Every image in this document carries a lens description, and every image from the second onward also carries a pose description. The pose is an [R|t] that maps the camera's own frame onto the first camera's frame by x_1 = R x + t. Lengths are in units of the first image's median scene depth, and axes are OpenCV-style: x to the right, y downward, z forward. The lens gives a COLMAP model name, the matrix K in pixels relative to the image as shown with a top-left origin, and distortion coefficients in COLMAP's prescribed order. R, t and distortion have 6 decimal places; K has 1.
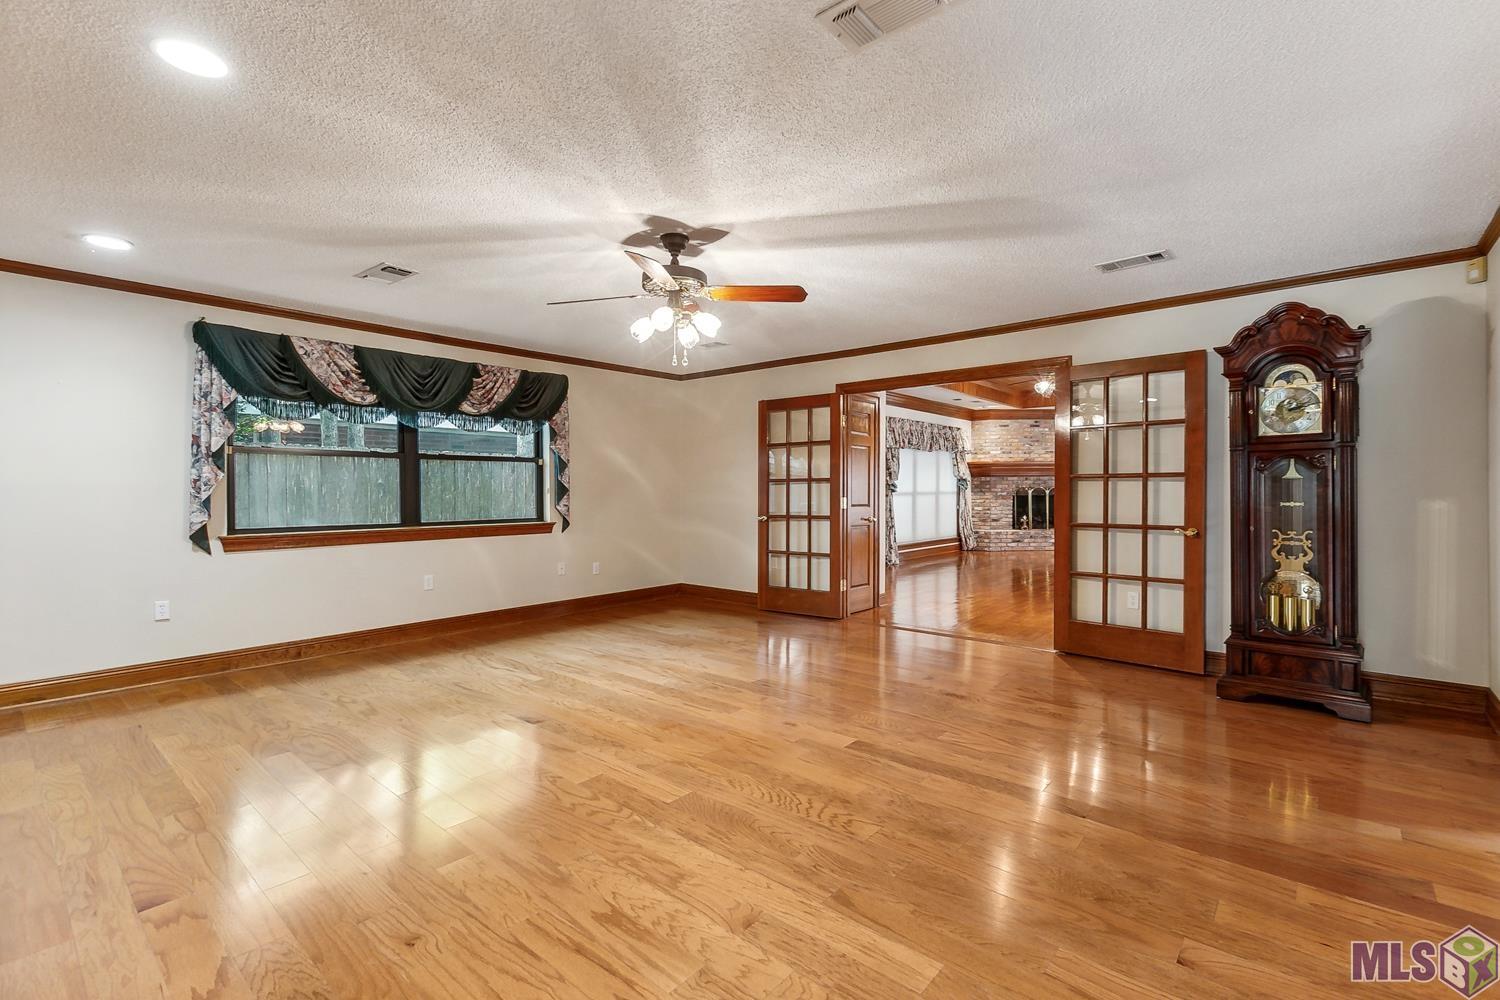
lens RADIAL K [[672.6, 0, 748.0], [0, 672.6, 499.2], [0, 0, 1]] dist [0.002082, 0.000009]
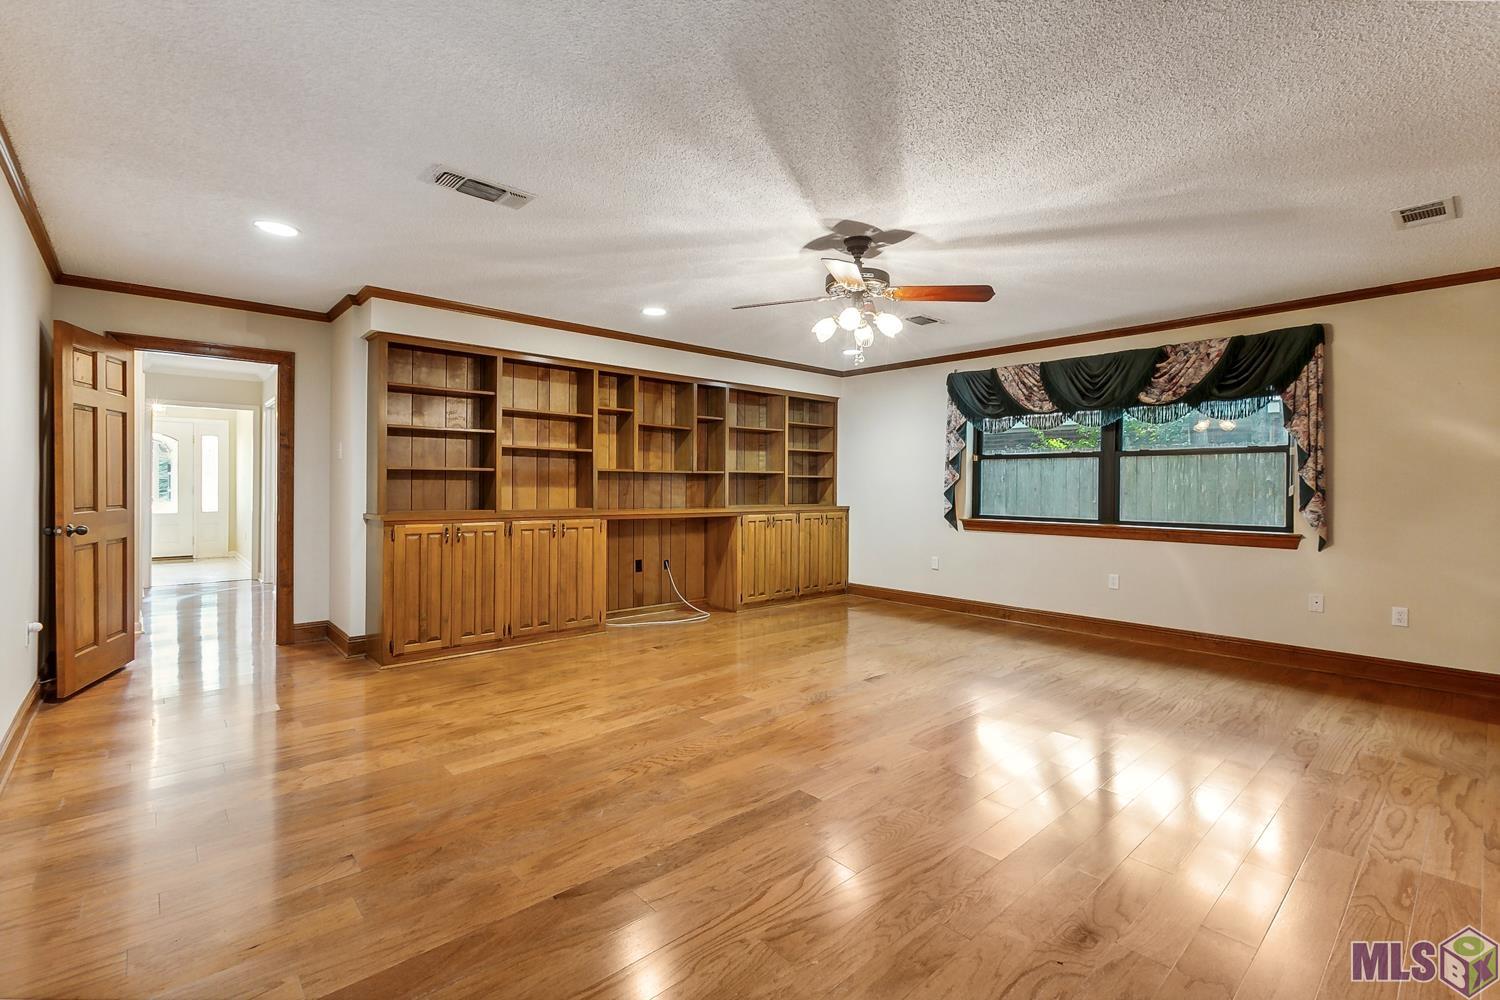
lens RADIAL K [[672.6, 0, 754.0], [0, 672.6, 488.2], [0, 0, 1]] dist [0.002082, 0.000009]
pose [[-0.123148, 0.005476, -0.992373, 0.565614], [-0.021699, 0.999731, 0.008209, -0.009698], [0.992151, 0.022544, -0.122996, 0.594337]]
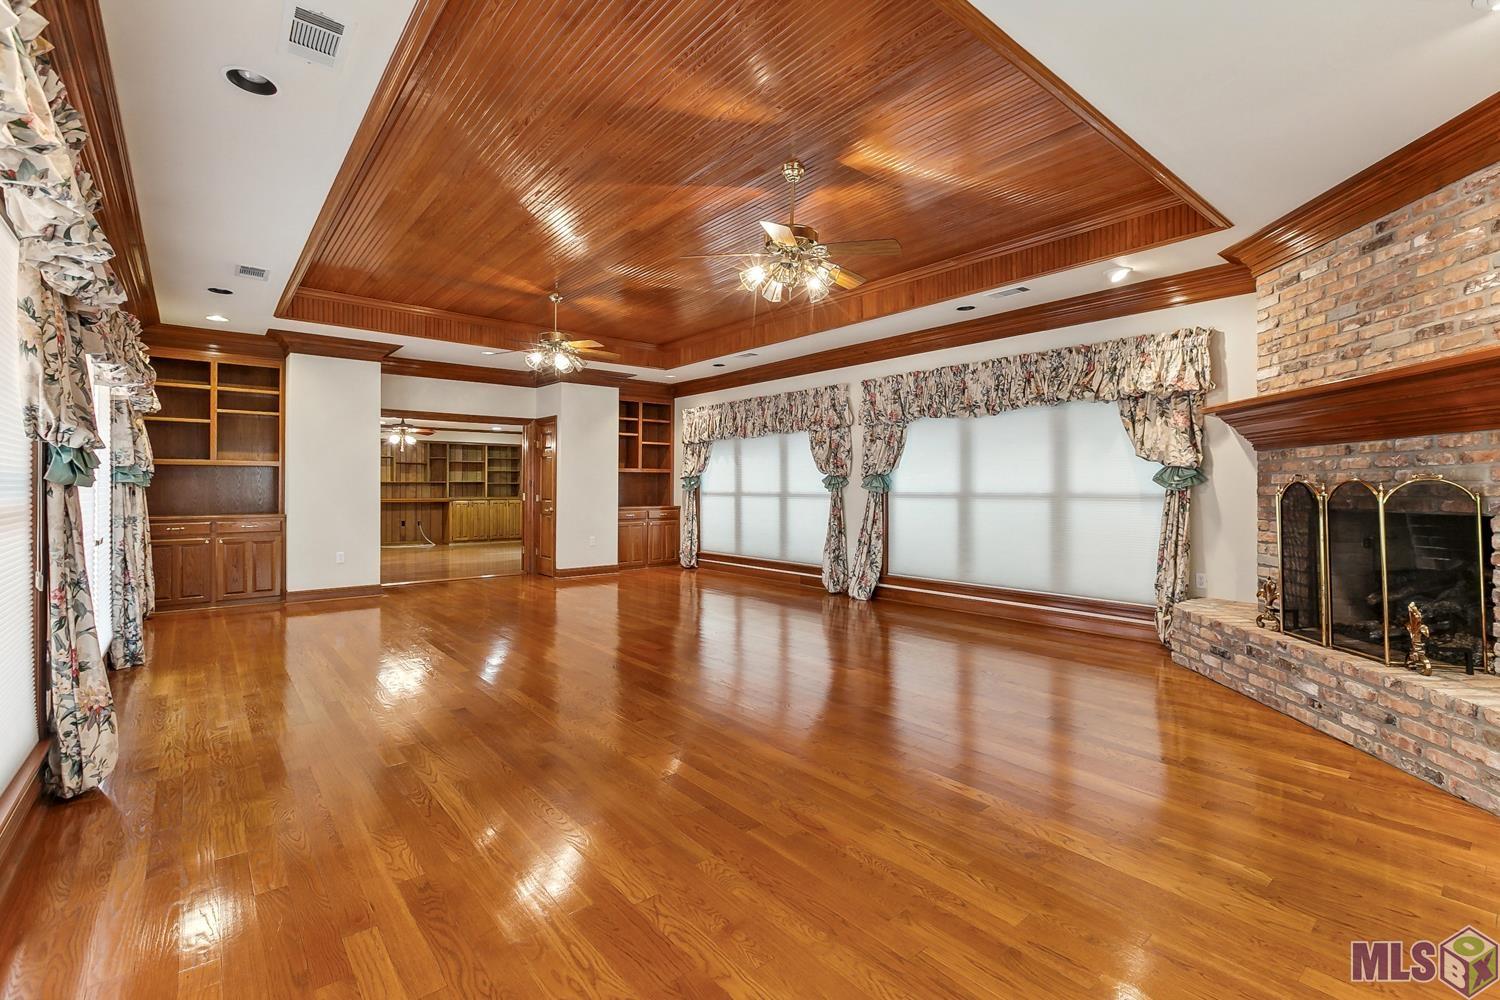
lens RADIAL K [[672.6, 0, 749.3], [0, 672.6, 485.4], [0, 0, 1]] dist [0.002082, 0.000009]
pose [[-0.166578, -0.002519, -0.986025, 1.807593], [-0.014184, 0.999899, -0.000159, -0.031077], [0.985926, 0.013959, -0.166597, 2.016544]]
